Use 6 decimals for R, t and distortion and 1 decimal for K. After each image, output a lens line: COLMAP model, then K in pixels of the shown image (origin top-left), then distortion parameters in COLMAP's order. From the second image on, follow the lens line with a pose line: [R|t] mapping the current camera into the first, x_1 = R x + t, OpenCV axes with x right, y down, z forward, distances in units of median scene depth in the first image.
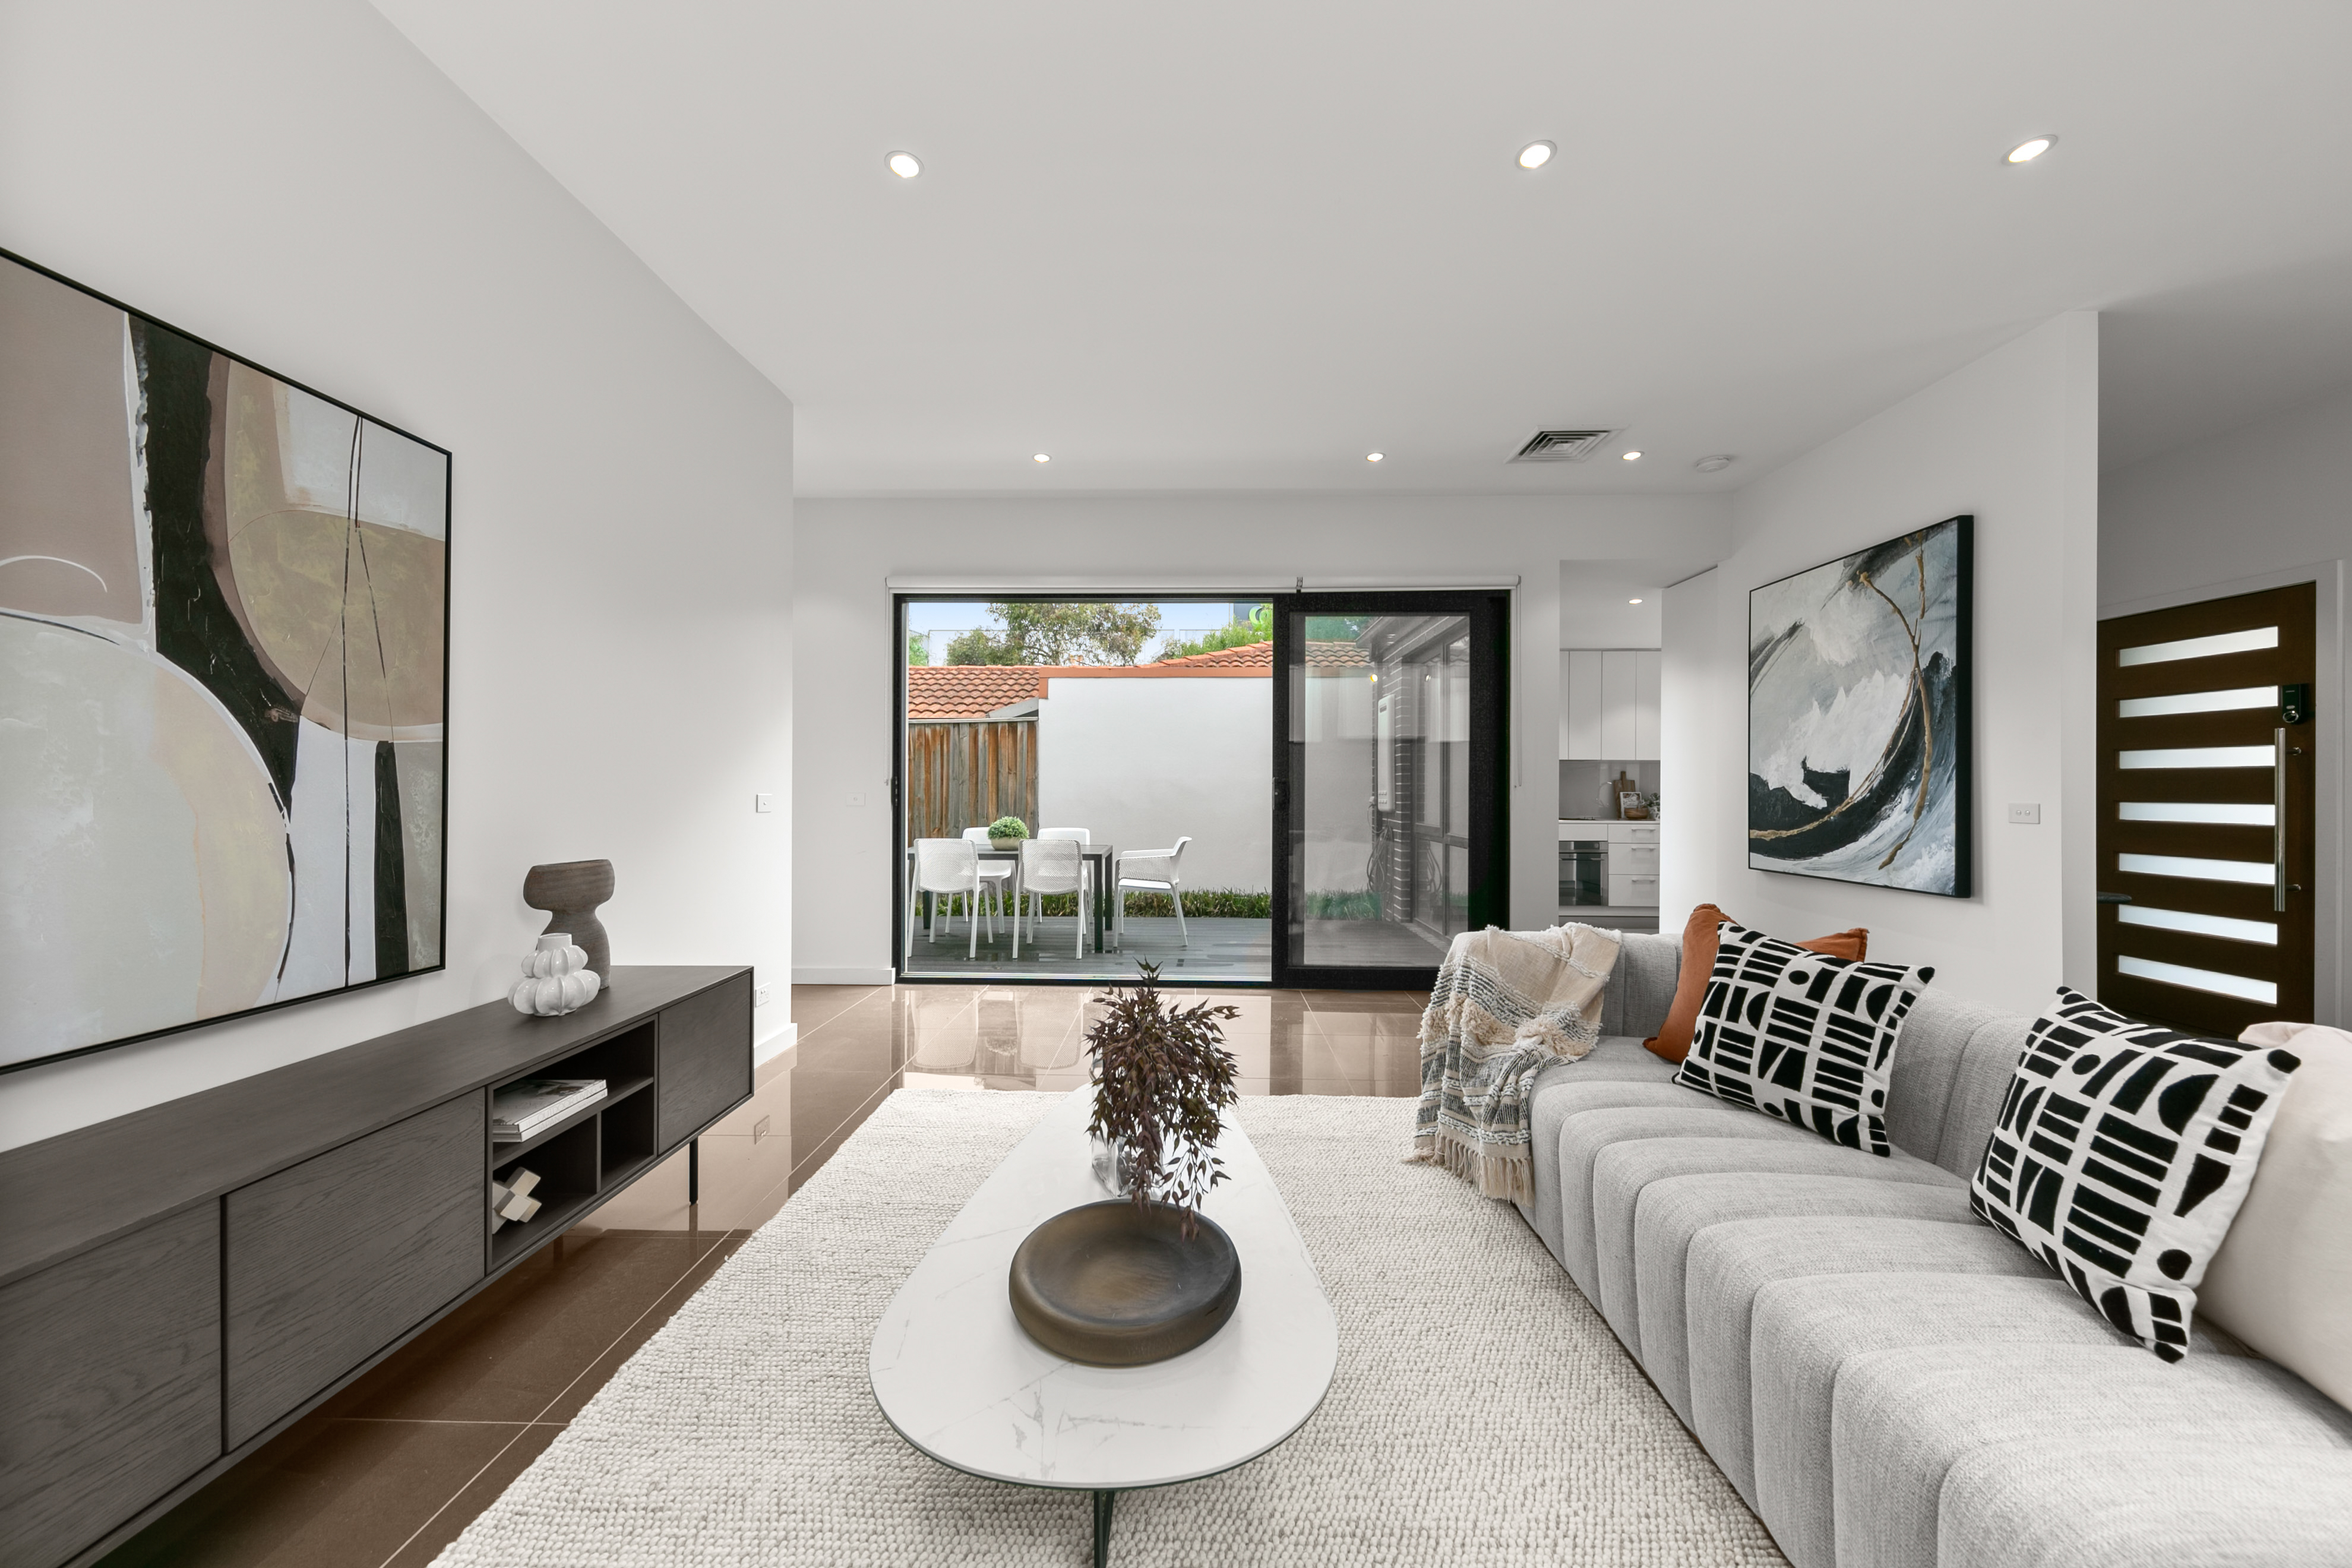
lens RADIAL K [[816.0, 0, 1180.6], [0, 816.0, 788.8], [0, 0, 1]] dist [-0.002470, -0.000118]
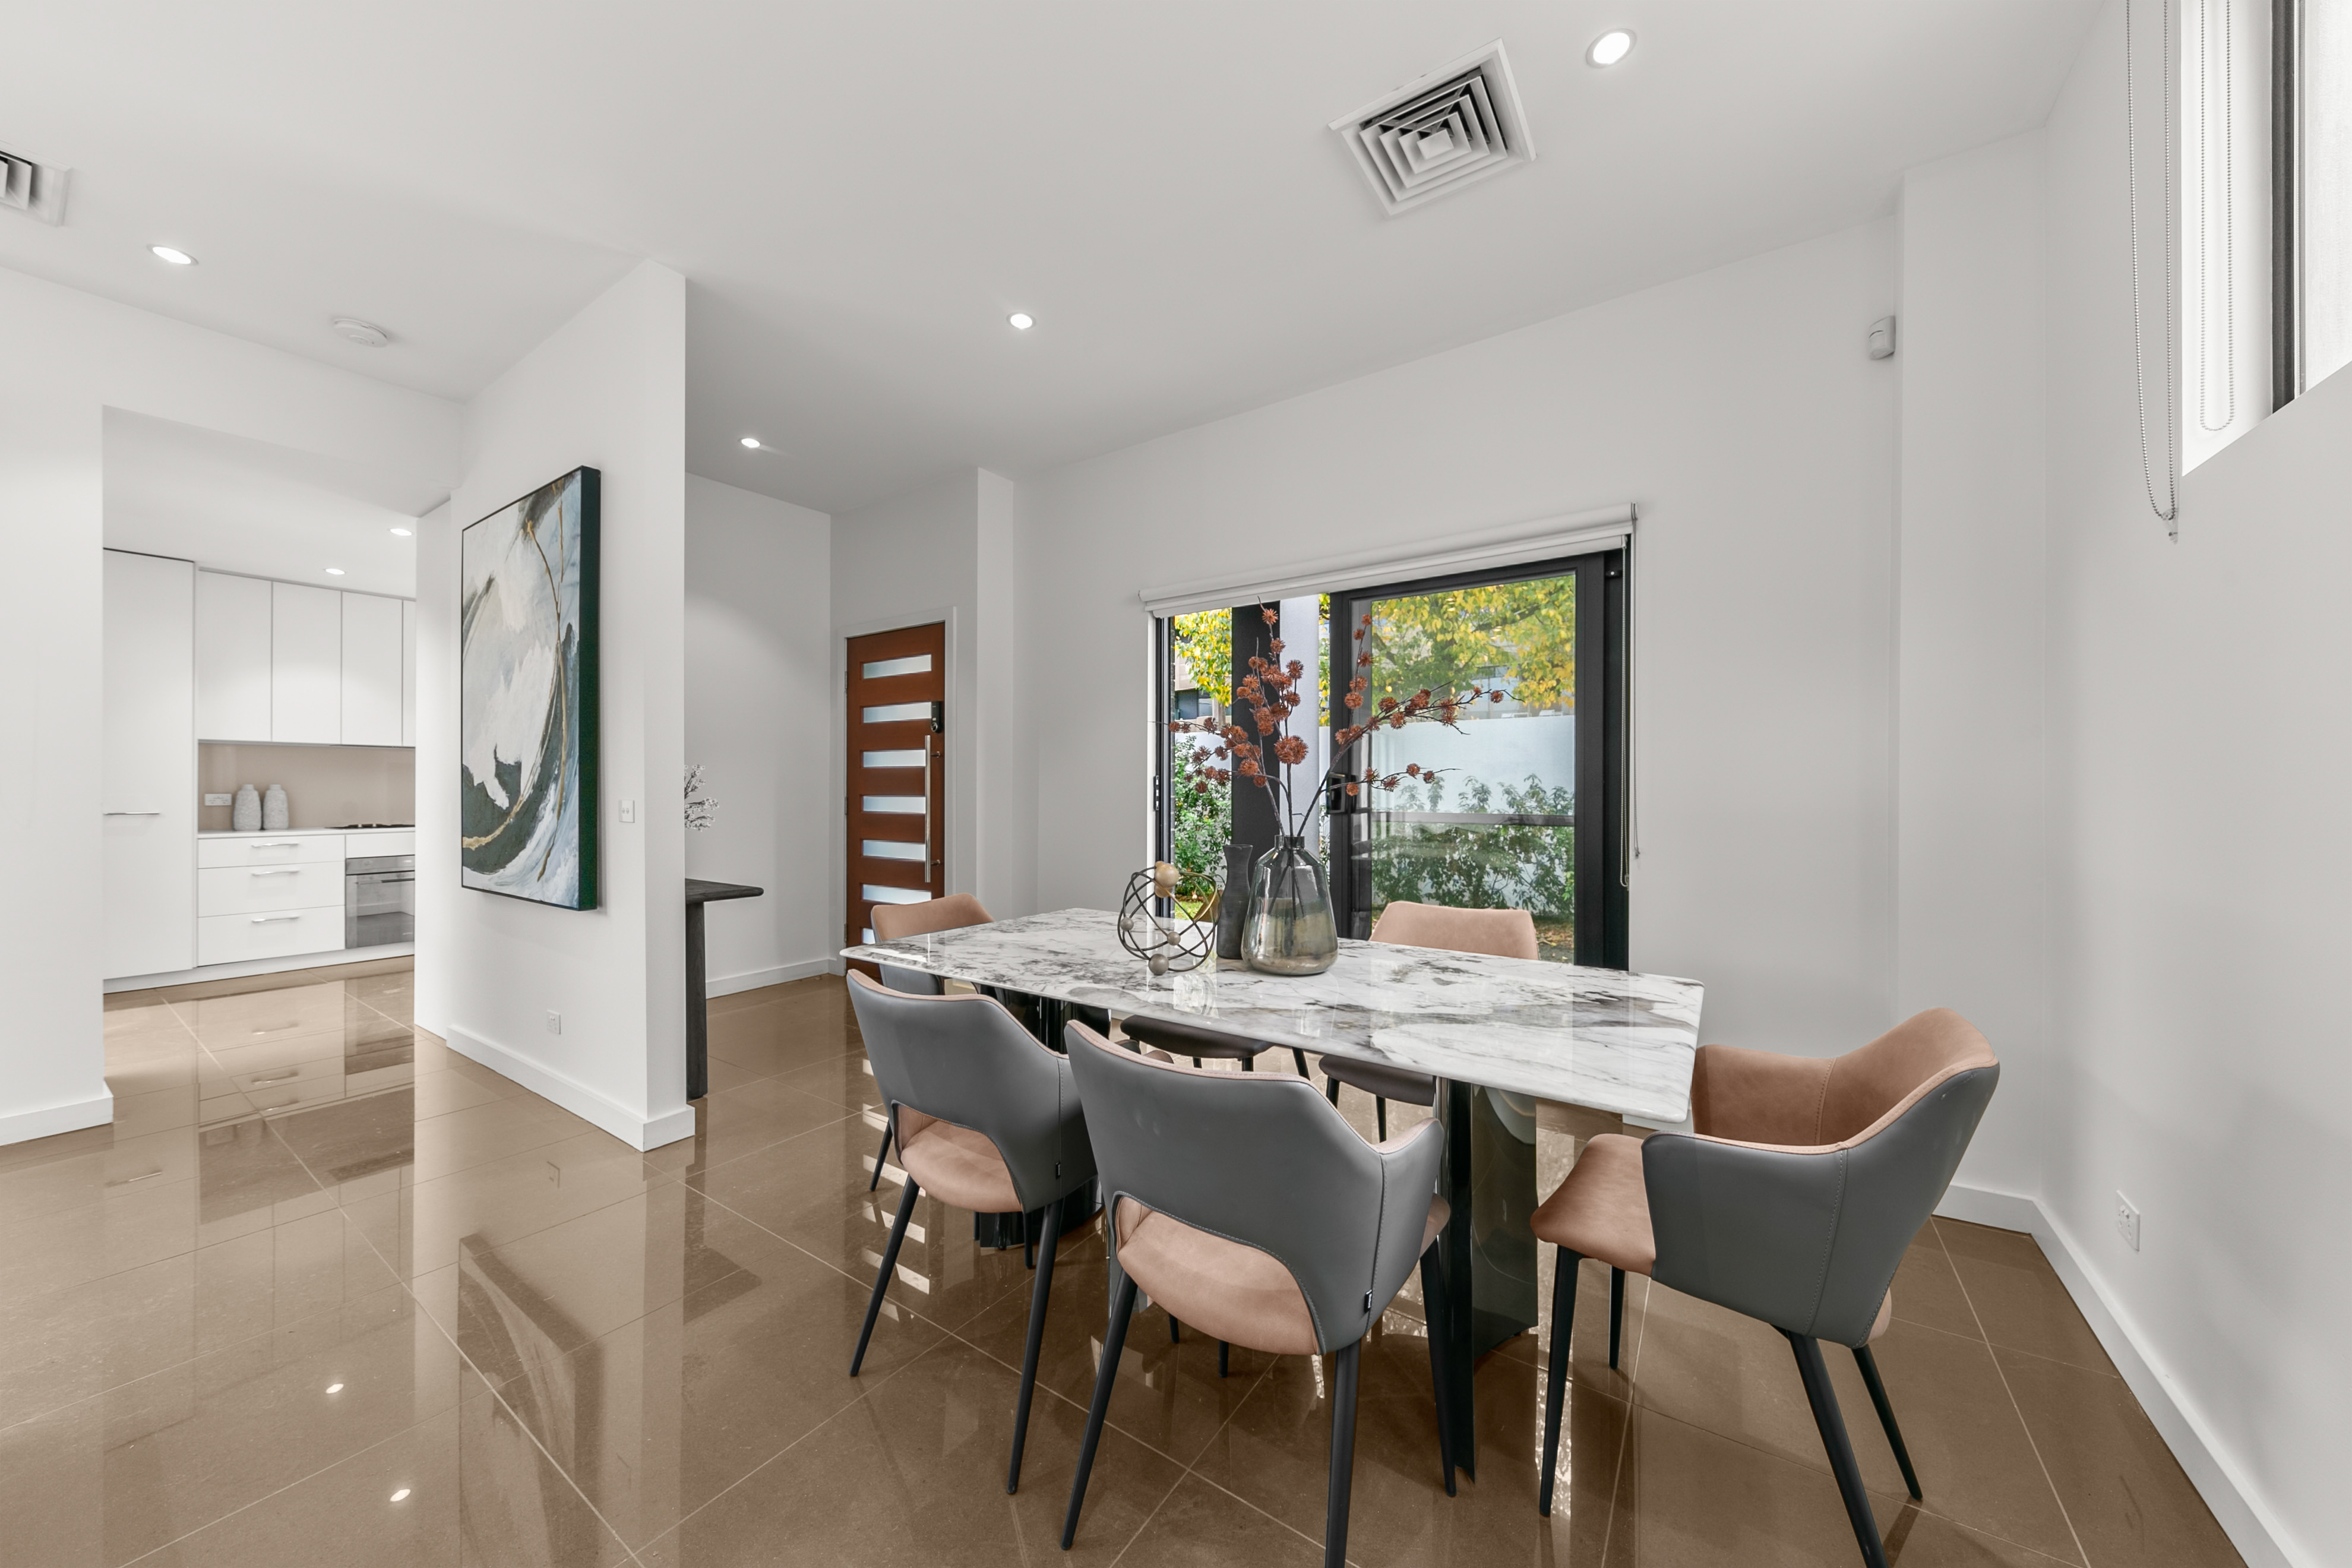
lens RADIAL K [[816.0, 0, 1169.4], [0, 816.0, 785.8], [0, 0, 1]] dist [-0.002470, -0.000118]
pose [[0.527510, -0.001505, 0.849548, 0.466088], [0.000658, 0.999999, 0.001363, 0.000836], [-0.849549, -0.000160, 0.527510, 0.019508]]
